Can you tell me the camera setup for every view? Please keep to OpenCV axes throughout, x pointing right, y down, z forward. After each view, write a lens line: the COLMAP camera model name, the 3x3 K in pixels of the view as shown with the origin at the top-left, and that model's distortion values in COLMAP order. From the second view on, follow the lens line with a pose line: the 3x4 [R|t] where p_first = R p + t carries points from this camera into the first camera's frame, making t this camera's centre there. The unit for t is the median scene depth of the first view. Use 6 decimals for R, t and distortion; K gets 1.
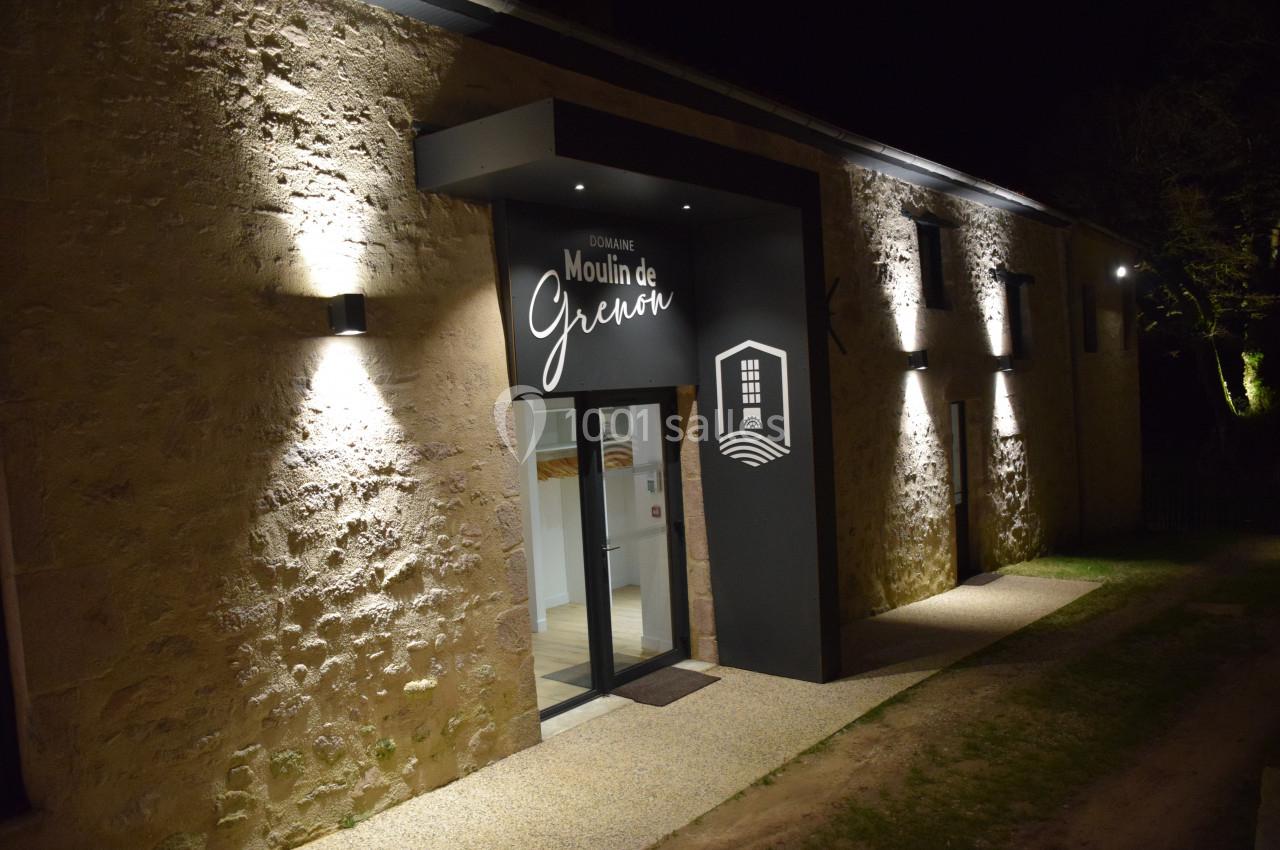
lens RADIAL K [[992.1, 0, 634.3], [0, 992.1, 452.2], [0, 0, 1]] dist [-0.133332, 0.101318]
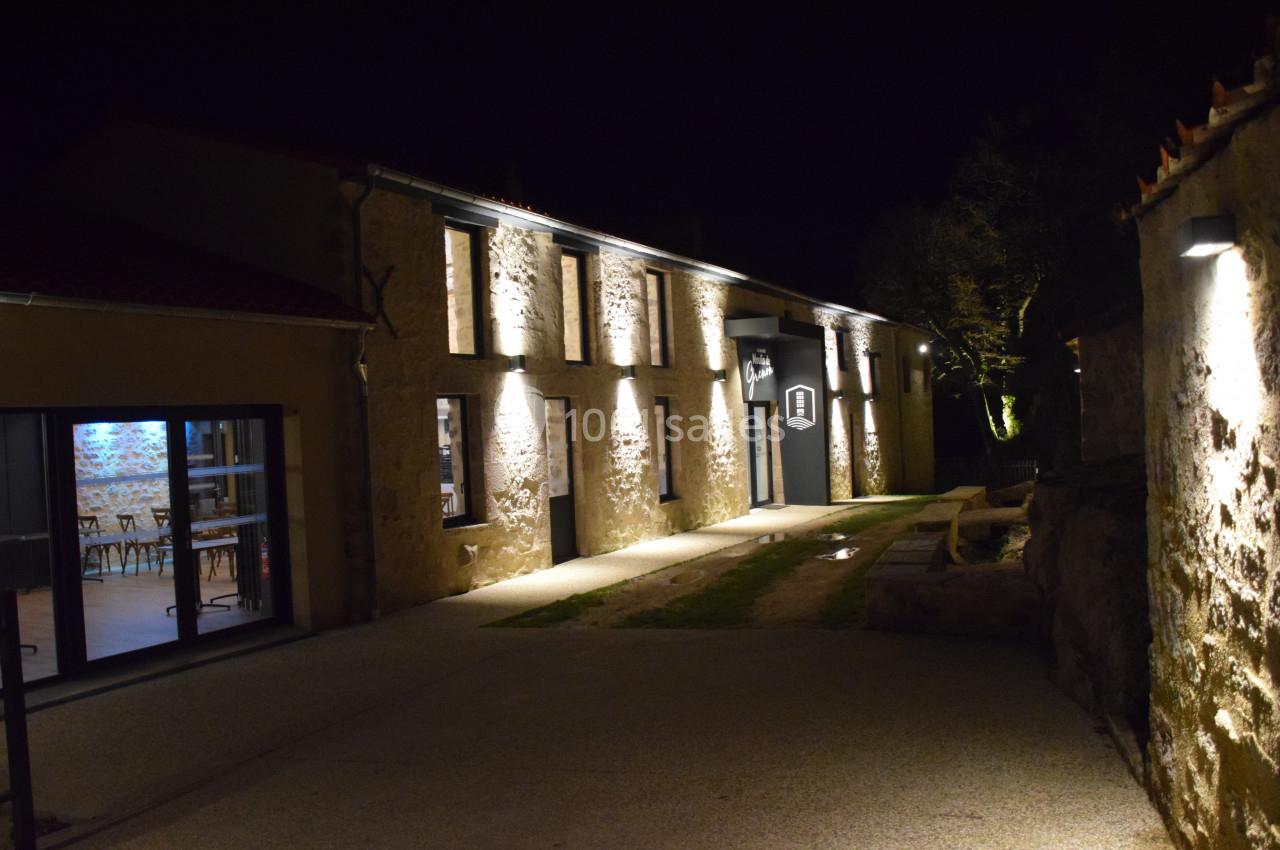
lens RADIAL K [[992.1, 0, 634.3], [0, 992.1, 452.2], [0, 0, 1]] dist [-0.133332, 0.101318]
pose [[0.983000, 0.011197, 0.183264, -0.594829], [-0.004444, 0.999297, -0.037215, 0.128015], [-0.183552, 0.035767, 0.982359, -1.153982]]
